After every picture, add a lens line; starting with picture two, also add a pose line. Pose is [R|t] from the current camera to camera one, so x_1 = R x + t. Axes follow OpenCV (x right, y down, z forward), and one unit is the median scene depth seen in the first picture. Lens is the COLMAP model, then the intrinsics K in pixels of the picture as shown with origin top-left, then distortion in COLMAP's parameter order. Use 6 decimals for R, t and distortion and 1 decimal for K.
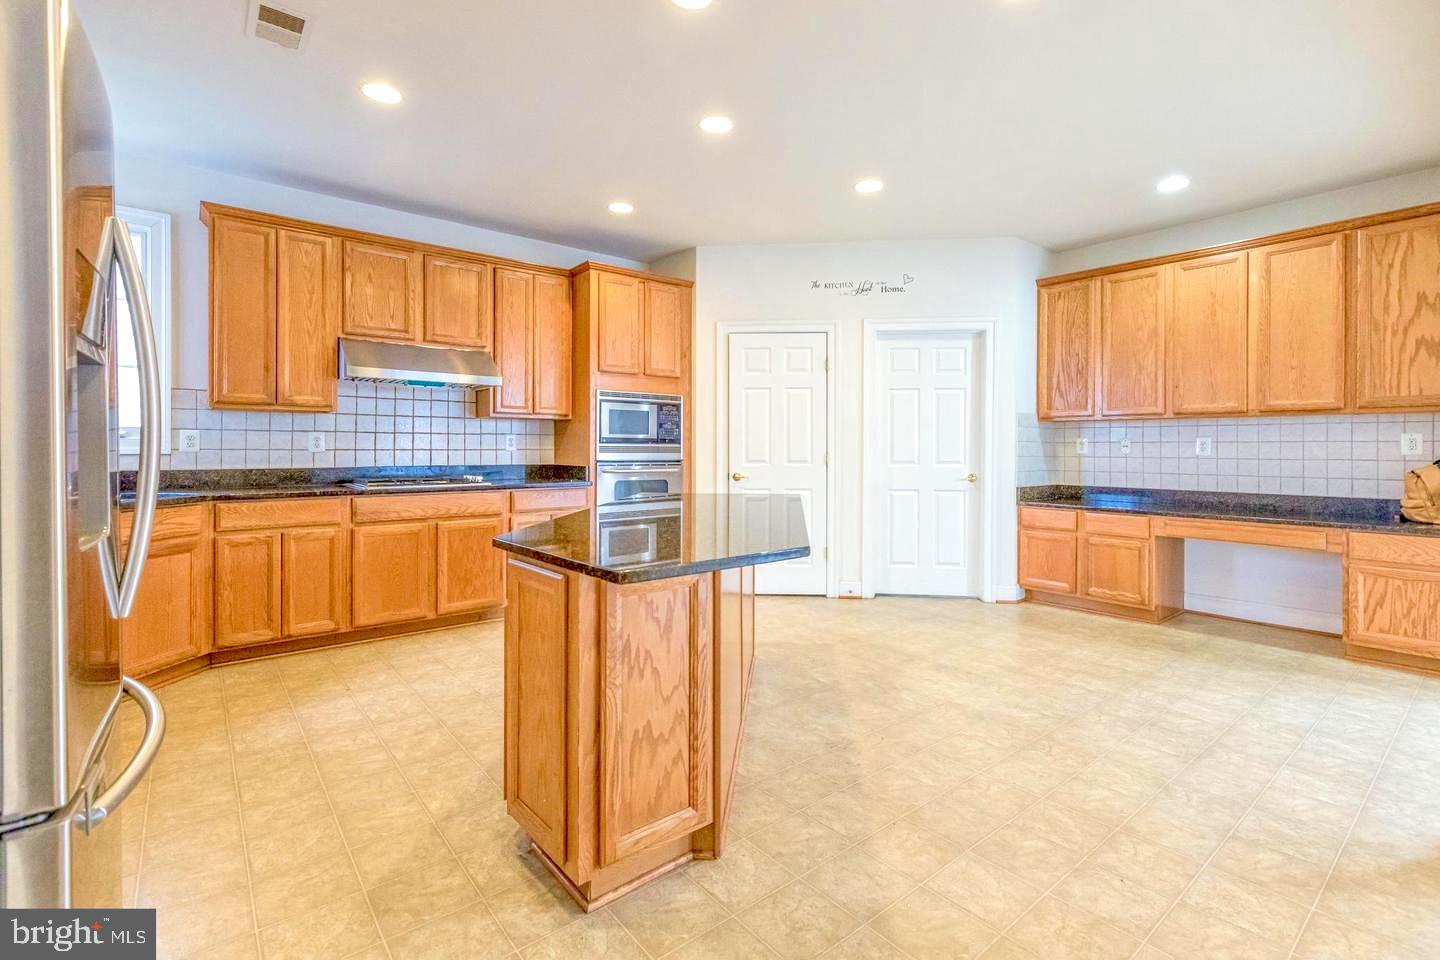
lens RADIAL K [[657.8, 0, 706.7], [0, 657.8, 450.2], [0, 0, 1]] dist [-0.001285, -0.000148]
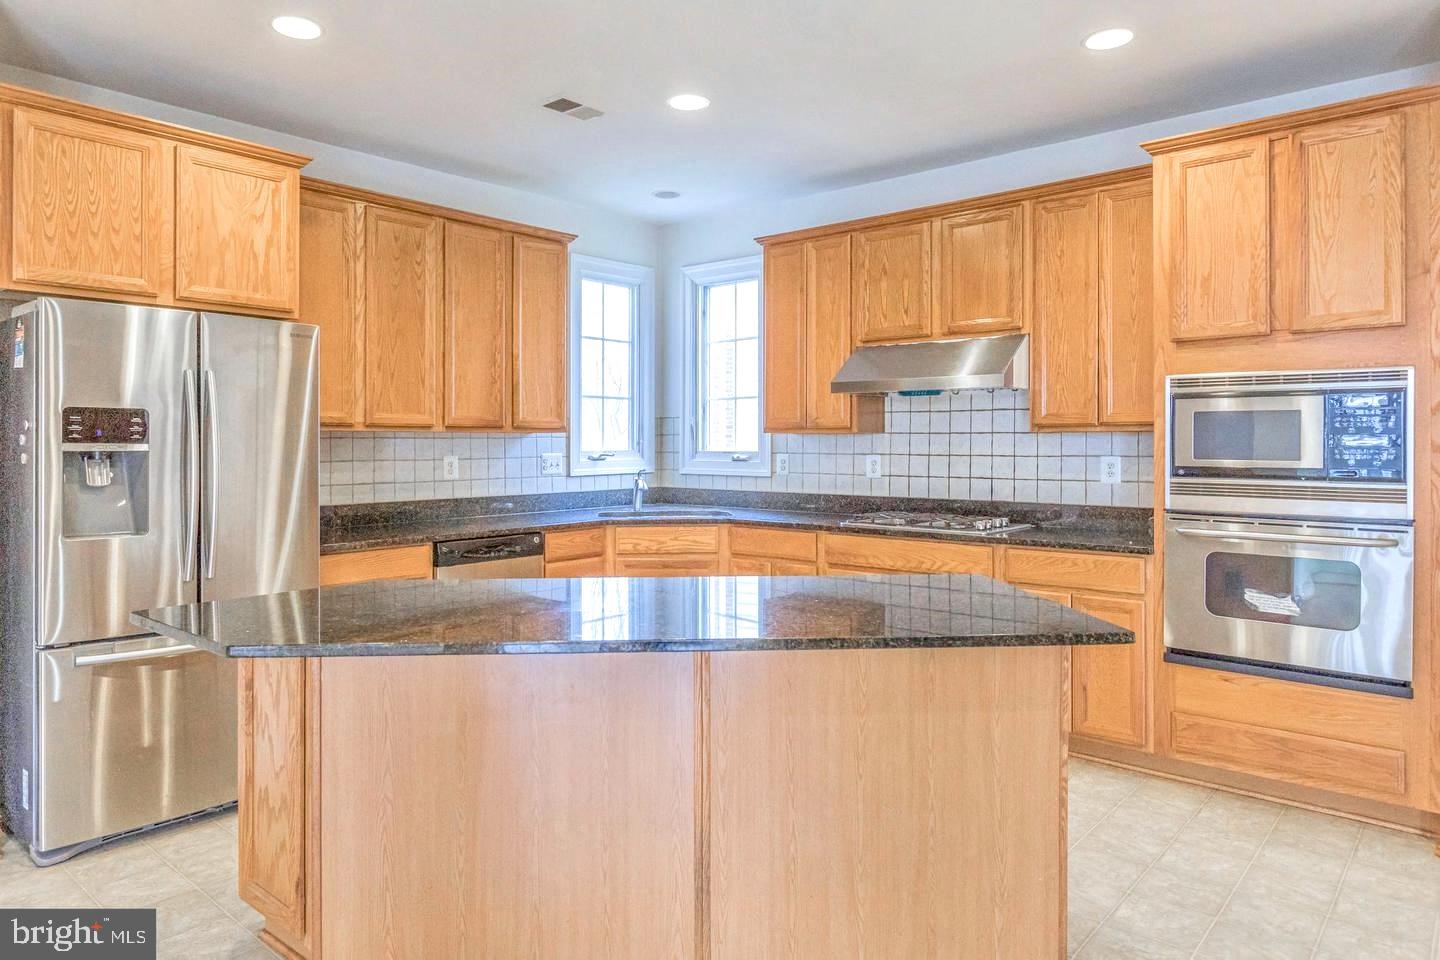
lens RADIAL K [[917.4, 0, 715.7], [0, 917.4, 444.1], [0, 0, 1]] dist [0.009154, 0.001425]
pose [[0.179198, -0.000049, -0.983813, 0.564369], [-0.002792, 0.999996, -0.000558, -0.040670], [0.983809, 0.002847, 0.179197, 0.572984]]
